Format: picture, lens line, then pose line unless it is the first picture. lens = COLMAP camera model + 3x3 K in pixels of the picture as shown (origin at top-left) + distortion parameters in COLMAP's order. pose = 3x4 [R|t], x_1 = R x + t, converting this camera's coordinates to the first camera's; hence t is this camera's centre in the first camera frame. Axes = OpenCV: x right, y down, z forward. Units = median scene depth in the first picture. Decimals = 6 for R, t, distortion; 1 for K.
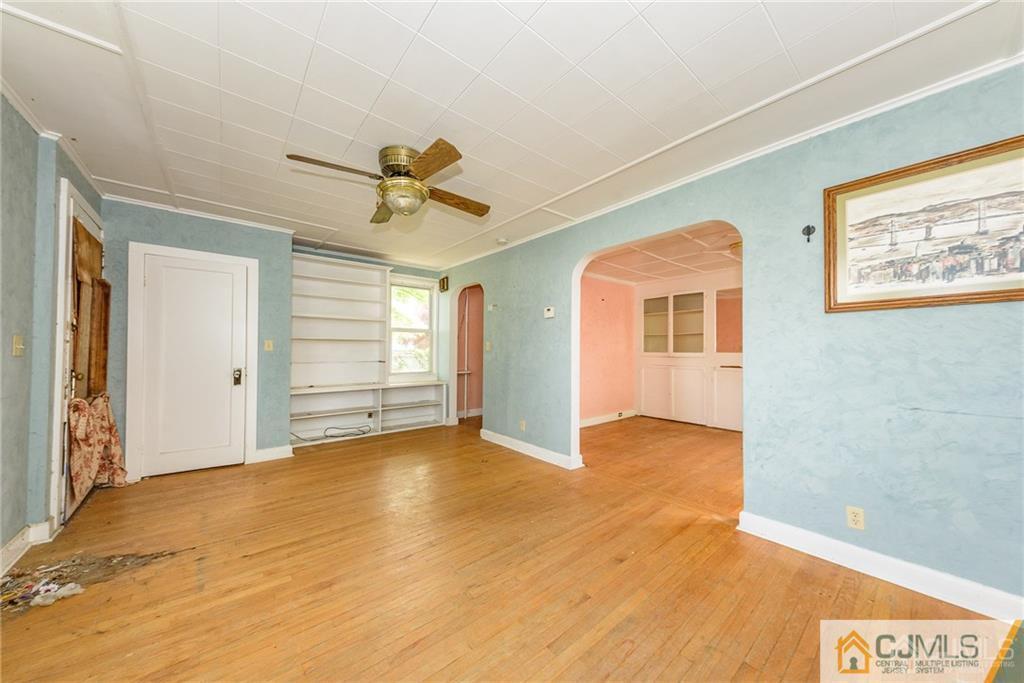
lens RADIAL K [[352.4, 0, 516.1], [0, 352.4, 351.1], [0, 0, 1]] dist [0.012984, -0.002157]
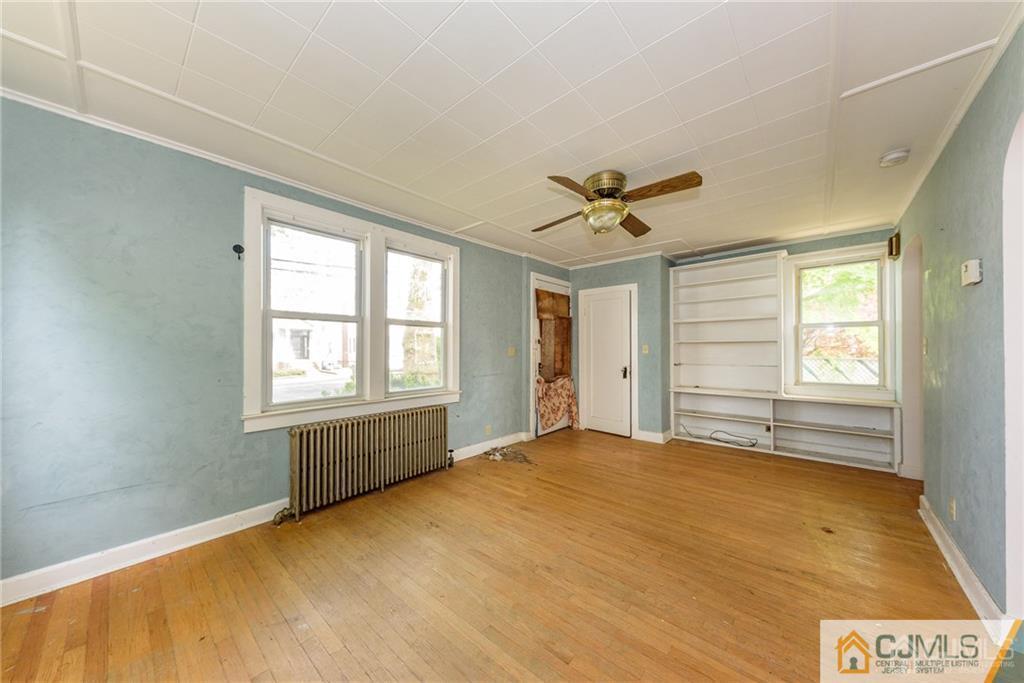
lens RADIAL K [[352.4, 0, 513.8], [0, 352.4, 349.9], [0, 0, 1]] dist [0.012984, -0.002157]
pose [[0.141671, -0.004532, -0.989903, 0.518497], [0.001765, 0.999989, -0.004325, -0.009460], [0.989912, -0.001135, 0.141678, 0.397326]]
